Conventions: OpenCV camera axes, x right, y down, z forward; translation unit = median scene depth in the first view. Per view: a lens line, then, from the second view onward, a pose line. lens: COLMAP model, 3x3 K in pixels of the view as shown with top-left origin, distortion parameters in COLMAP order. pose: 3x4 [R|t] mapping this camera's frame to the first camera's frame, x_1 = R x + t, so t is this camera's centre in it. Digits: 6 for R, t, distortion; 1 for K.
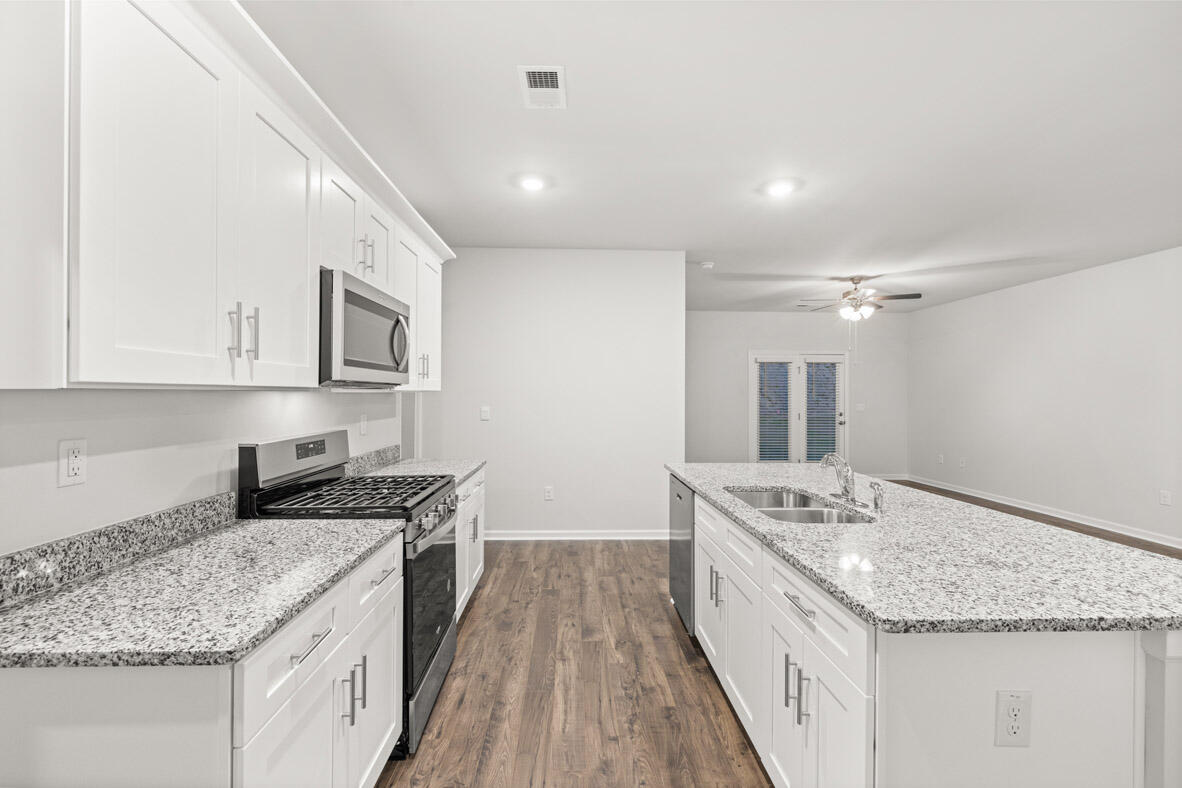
lens RADIAL K [[499.1, 0, 591.0], [0, 499.1, 394.0], [0, 0, 1]] dist [-0.004365, -0.000425]
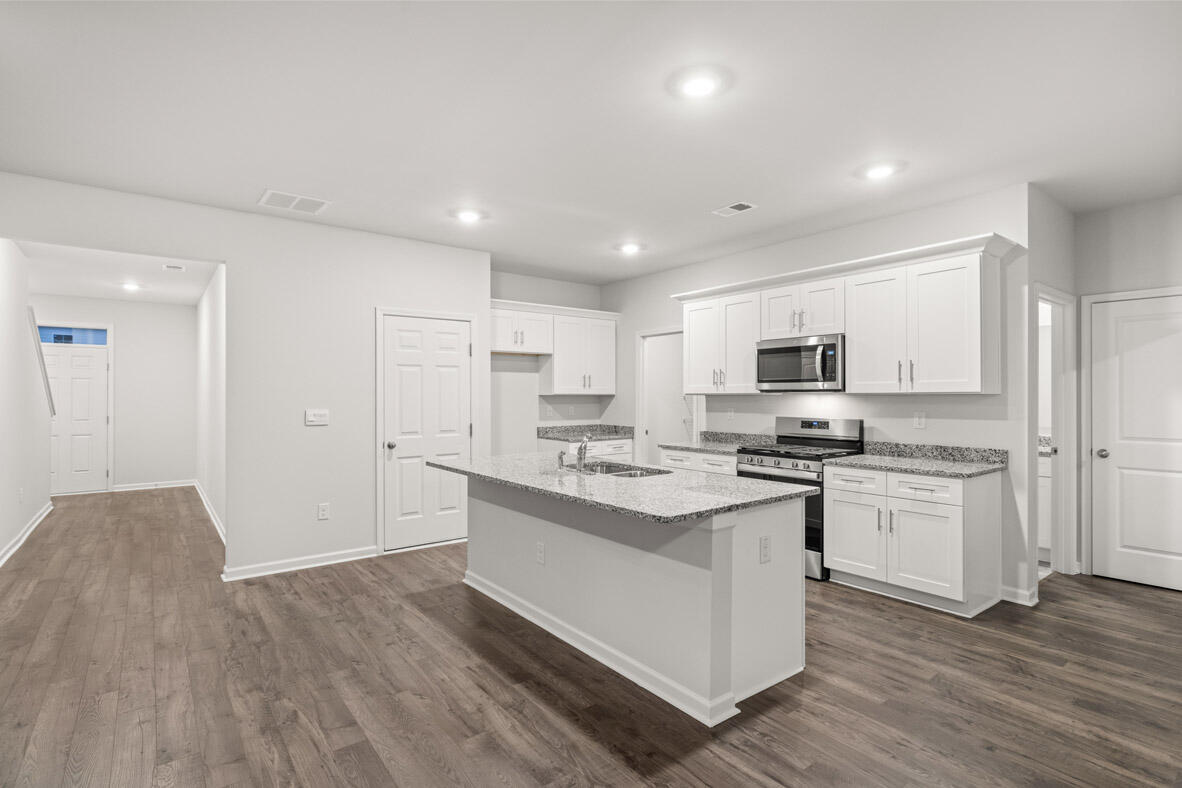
lens RADIAL K [[576.1, 0, 591.0], [0, 576.1, 394.0], [0, 0, 1]] dist [-0.000709, 0.000121]
pose [[-0.813415, -0.004738, -0.581665, 2.172276], [-0.000963, 0.999976, -0.006799, 0.013745], [0.581683, -0.004970, -0.813400, 3.539182]]
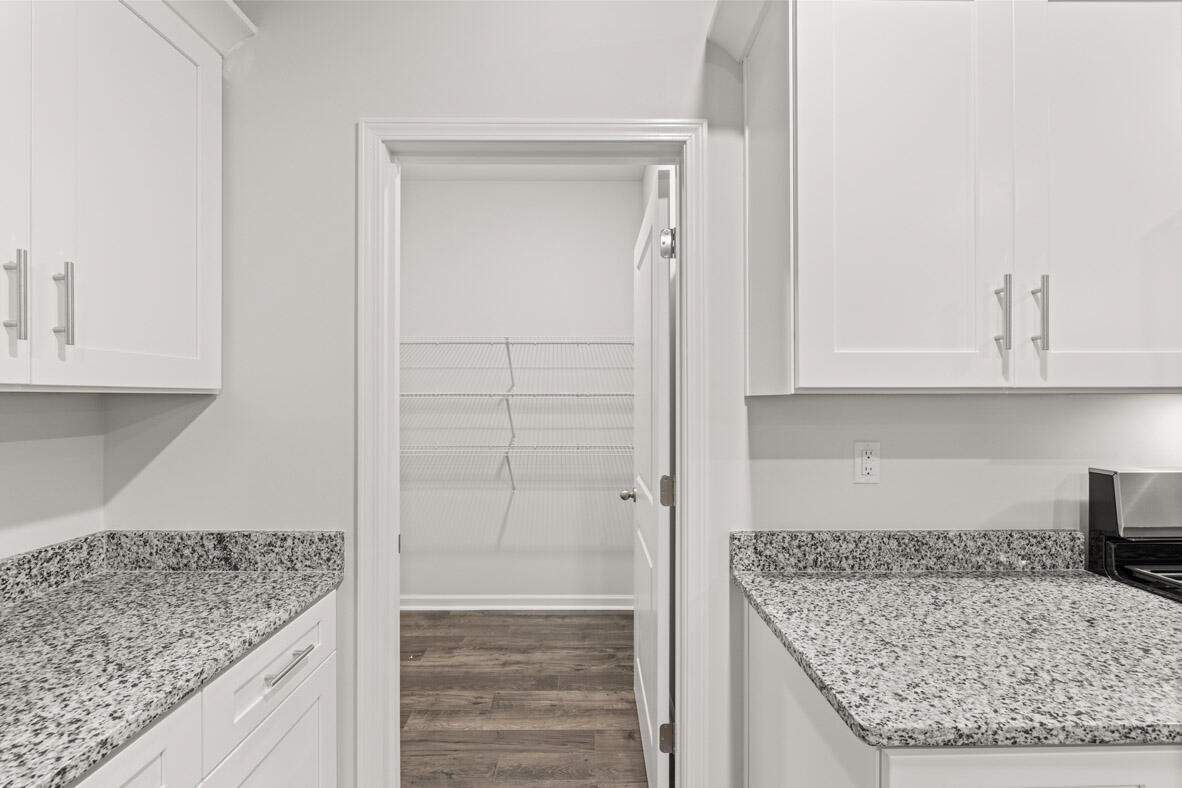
lens RADIAL K [[493.6, 0, 588.8], [0, 493.6, 397.0], [0, 0, 1]] dist [-0.004245, -0.000324]
pose [[-0.033527, -0.006332, -0.999418, 0.042689], [0.000497, 0.999980, -0.006352, 0.001752], [0.999438, -0.000709, -0.033524, 0.378861]]
